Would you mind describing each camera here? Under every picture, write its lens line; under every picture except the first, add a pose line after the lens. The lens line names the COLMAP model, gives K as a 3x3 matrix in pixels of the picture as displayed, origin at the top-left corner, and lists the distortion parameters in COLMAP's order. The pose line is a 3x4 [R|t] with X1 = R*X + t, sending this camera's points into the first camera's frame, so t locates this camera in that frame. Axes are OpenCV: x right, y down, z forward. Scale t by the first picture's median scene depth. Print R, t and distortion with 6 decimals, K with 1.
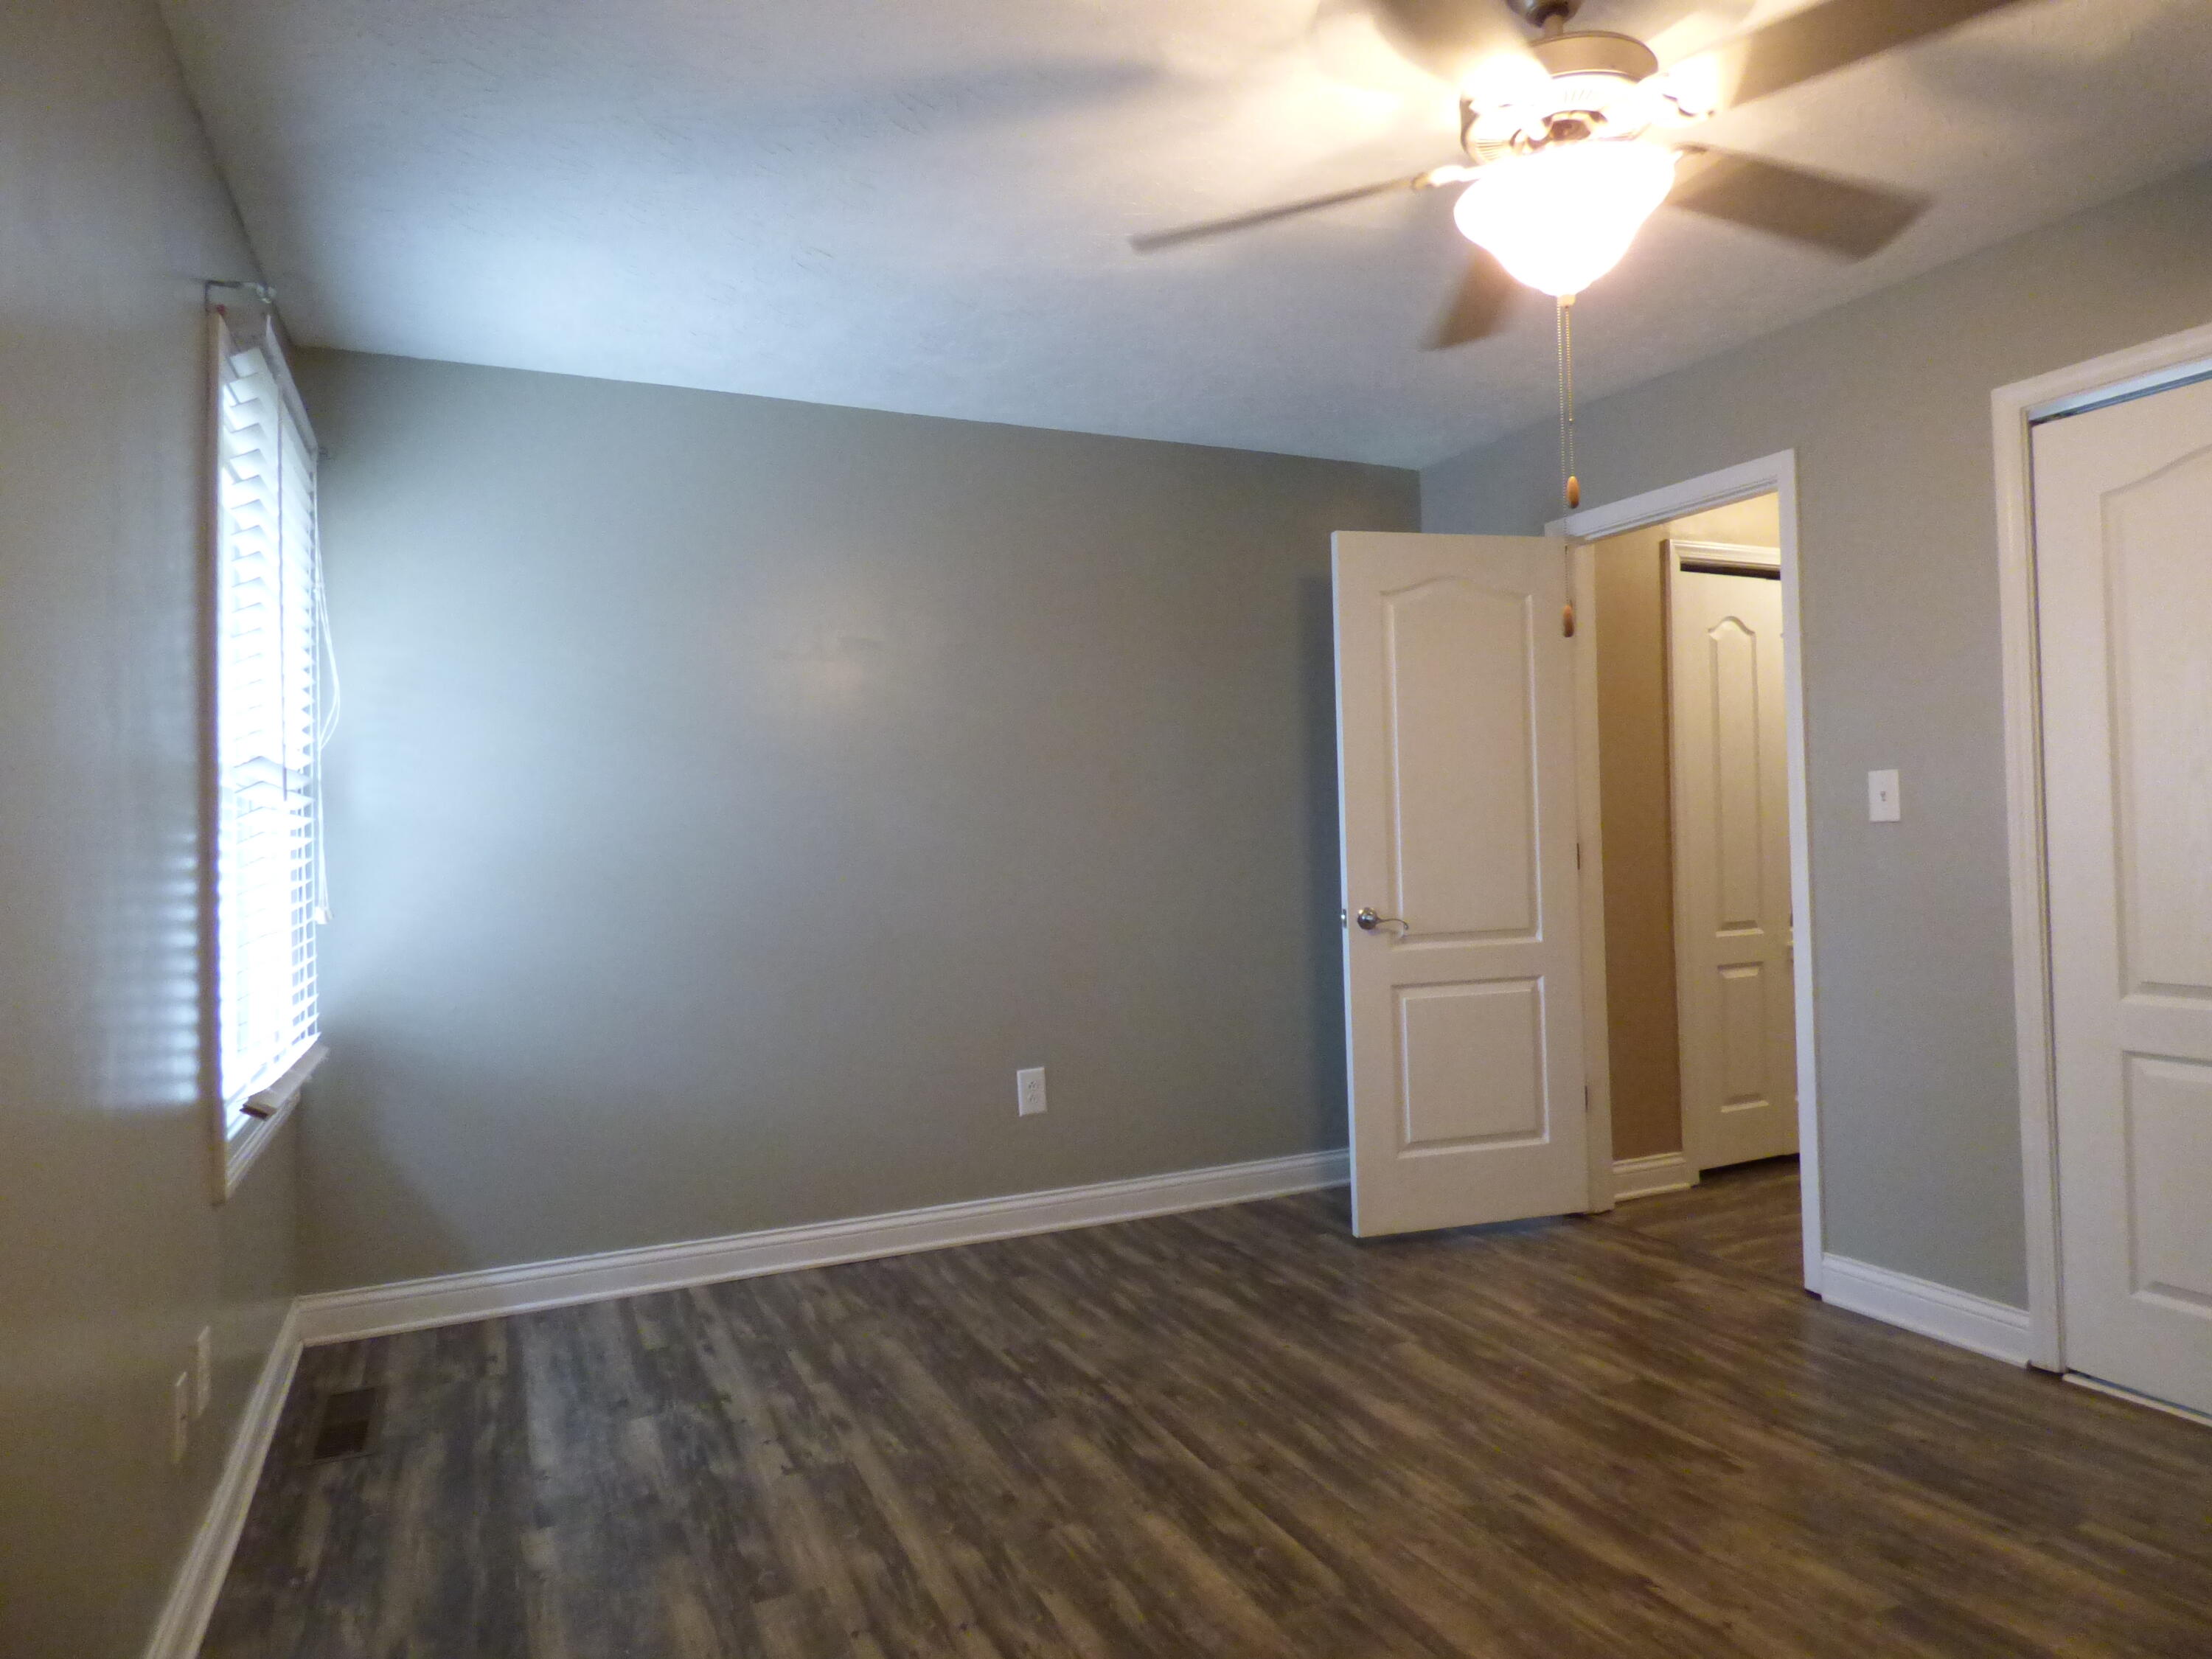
lens RADIAL K [[1333.4, 0, 1101.8], [0, 1333.4, 836.0], [0, 0, 1]] dist [-0.014429, -0.001620]
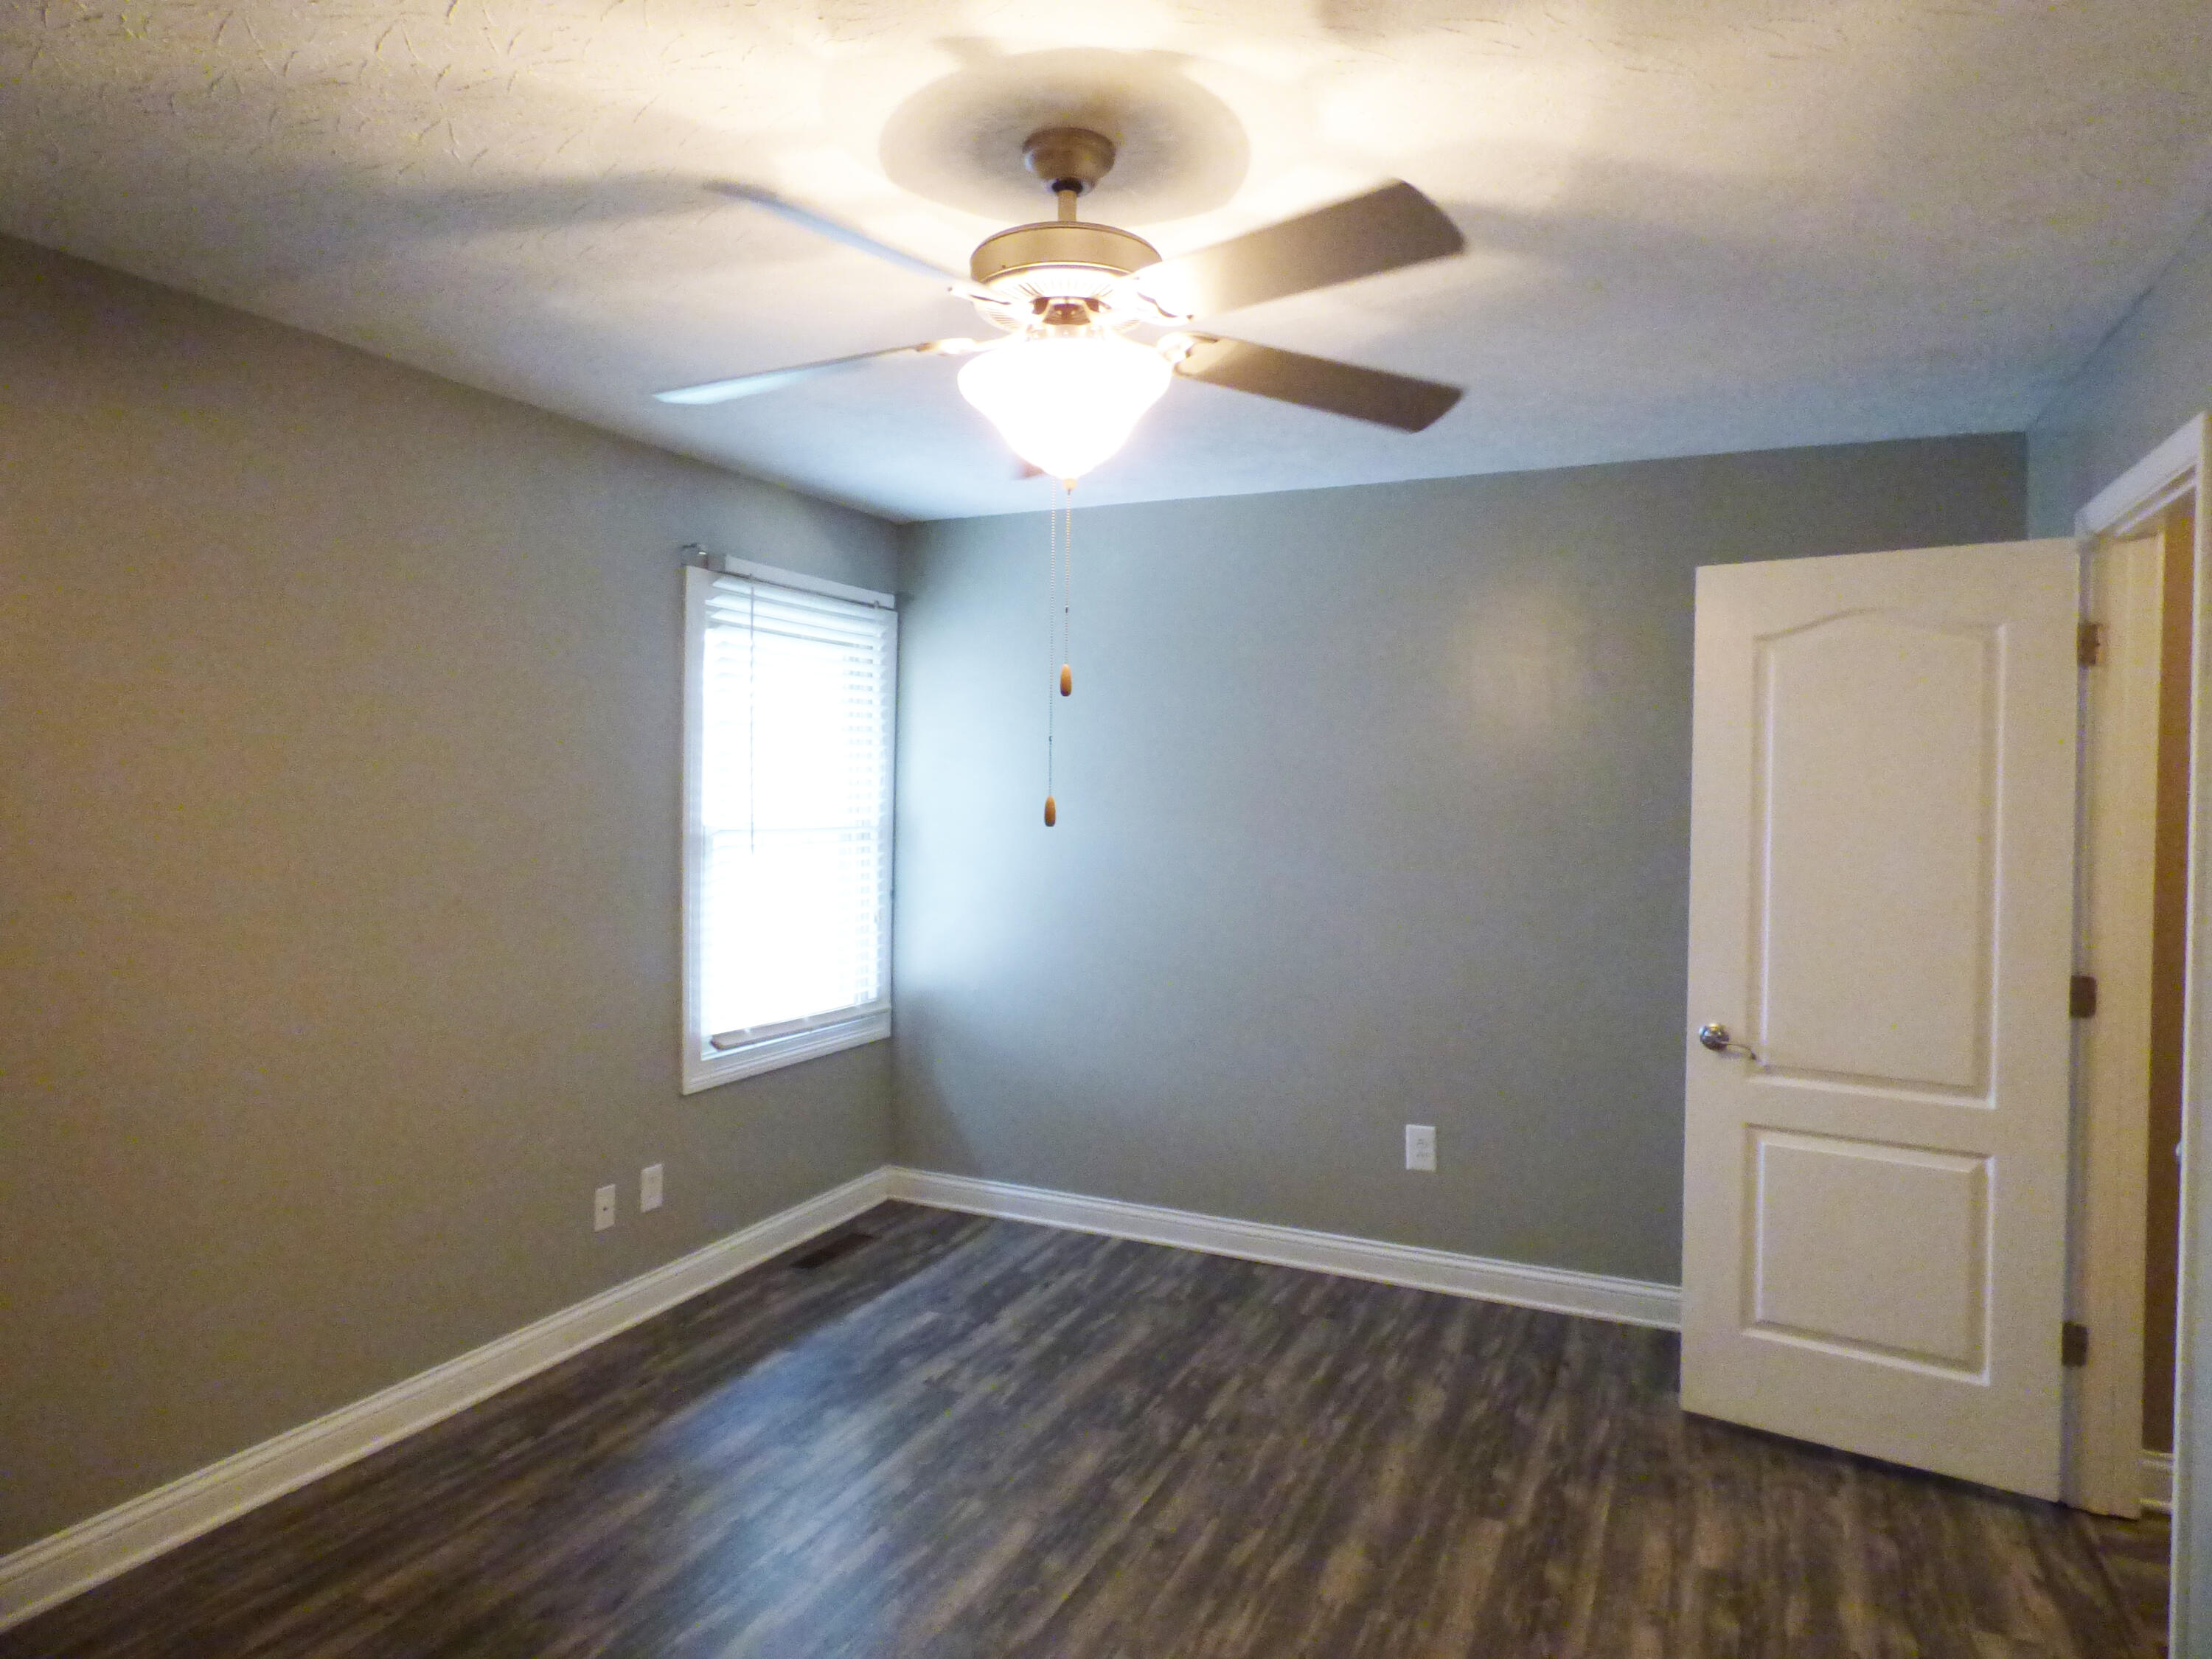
lens RADIAL K [[1318.9, 0, 1108.9], [0, 1318.9, 806.8], [0, 0, 1]] dist [-0.022734, -0.001377]
pose [[0.646728, 0.042717, -0.761524, 0.669501], [-0.024207, 0.999077, 0.035484, -0.117998], [0.762337, -0.004514, 0.647165, 0.220146]]
